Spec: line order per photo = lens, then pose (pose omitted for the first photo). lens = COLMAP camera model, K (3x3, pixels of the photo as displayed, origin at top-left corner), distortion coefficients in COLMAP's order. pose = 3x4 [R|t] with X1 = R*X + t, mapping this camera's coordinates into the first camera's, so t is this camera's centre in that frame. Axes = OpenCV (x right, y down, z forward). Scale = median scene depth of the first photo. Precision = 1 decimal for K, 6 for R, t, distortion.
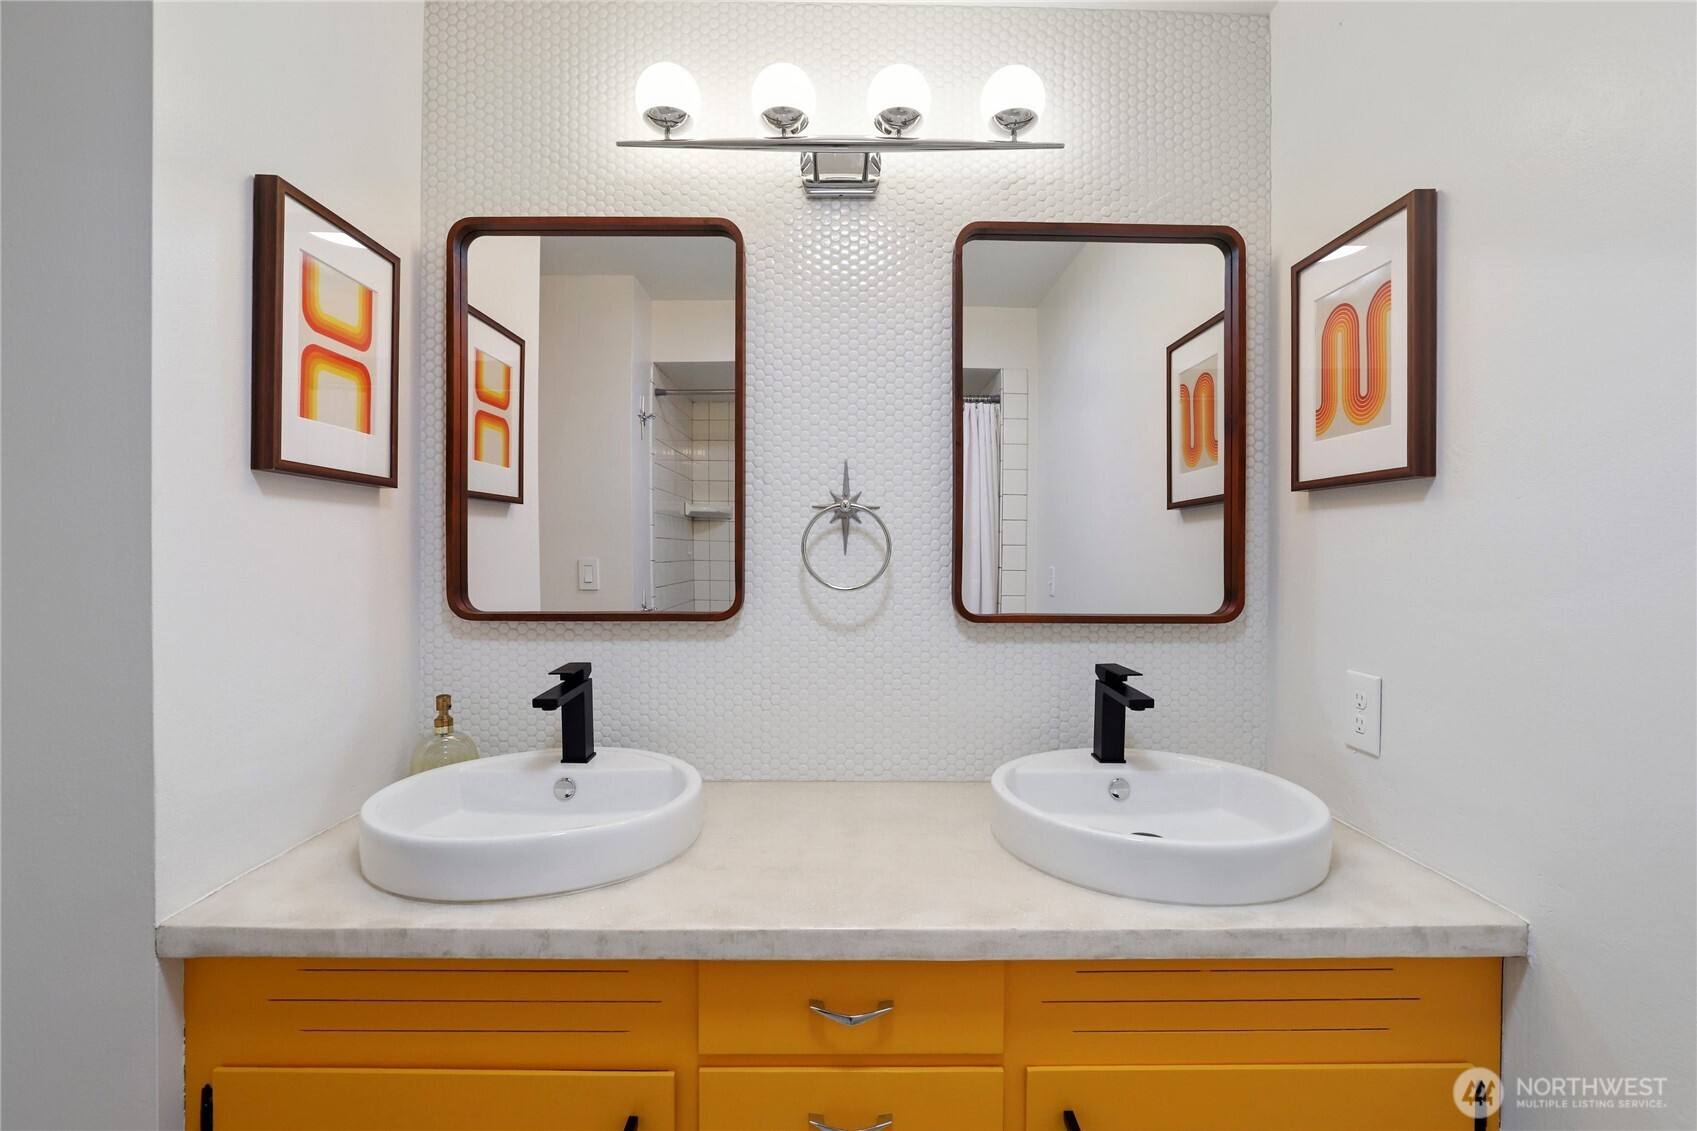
lens RADIAL K [[788.9, 0, 861.8], [0, 788.9, 558.8], [0, 0, 1]] dist [-0.016574, 0.000350]
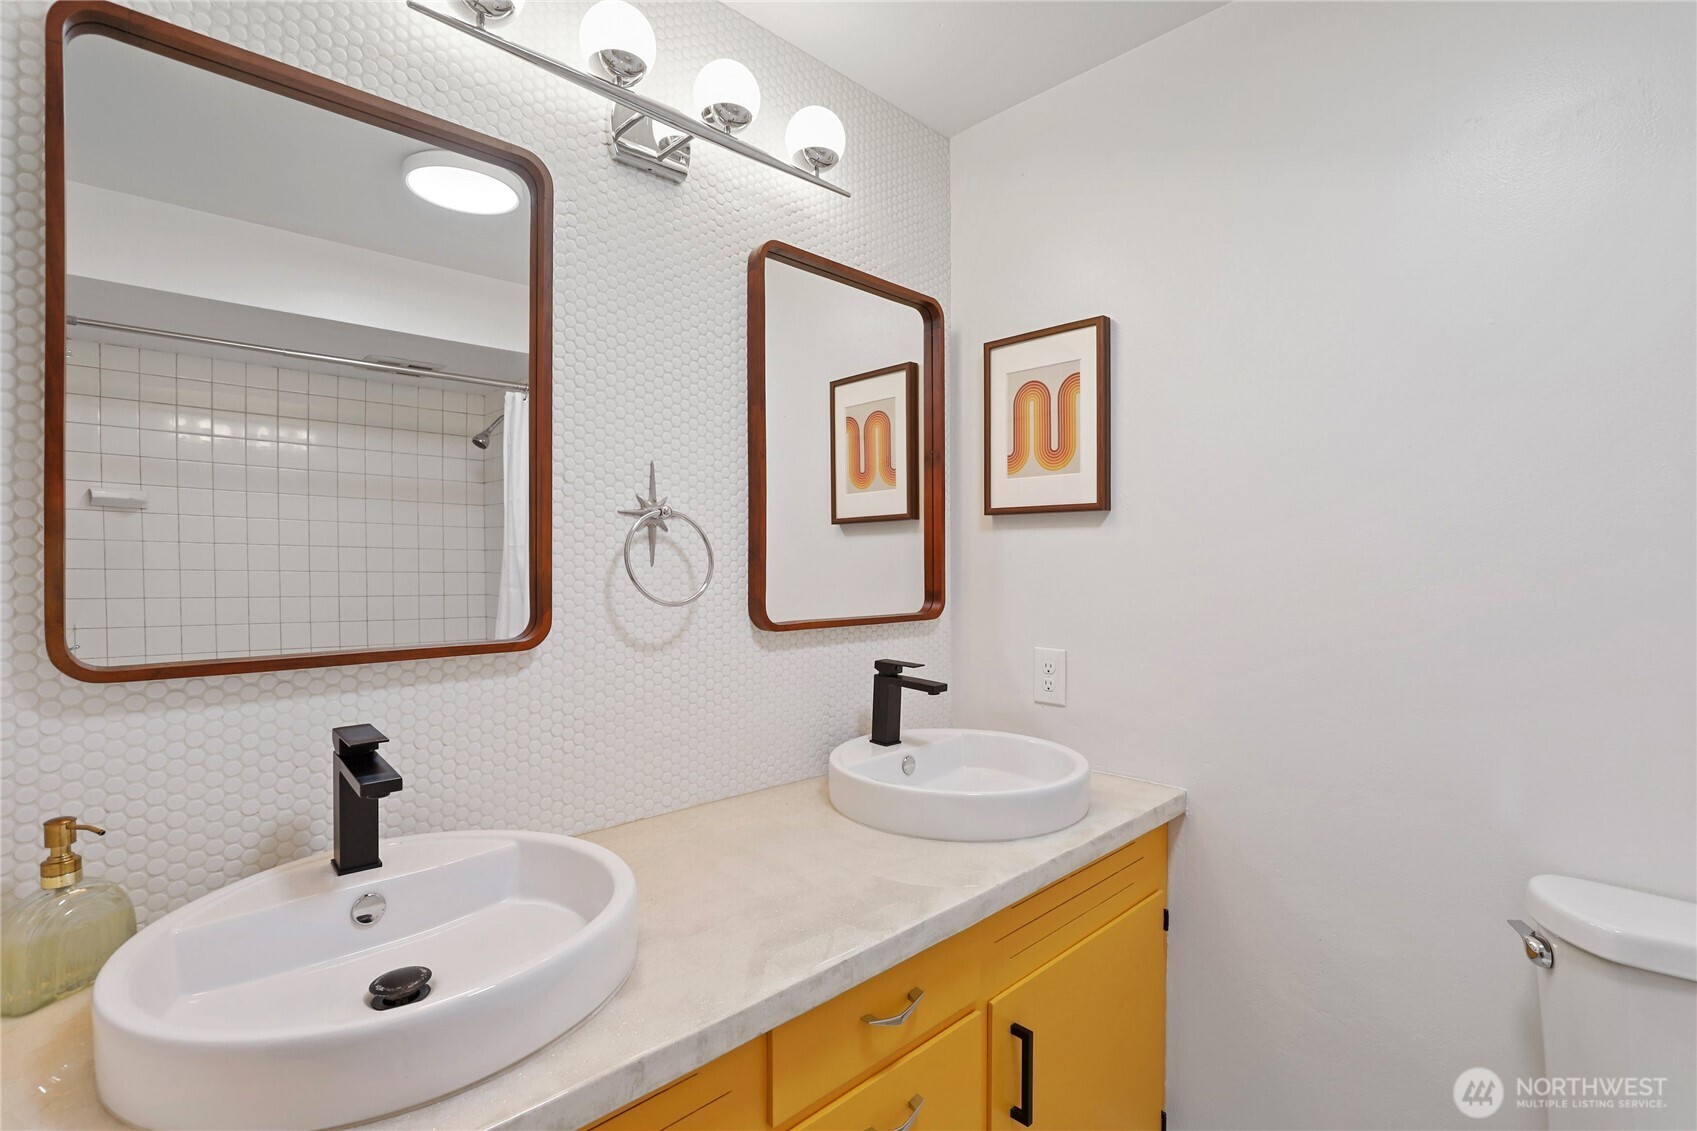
lens RADIAL K [[788.9, 0, 865.5], [0, 788.9, 561.5], [0, 0, 1]] dist [-0.016574, 0.000350]
pose [[0.720083, -0.004667, 0.693873, -0.500170], [0.009228, 0.999953, -0.002851, -0.006205], [-0.693827, 0.008456, 0.720092, 0.189150]]
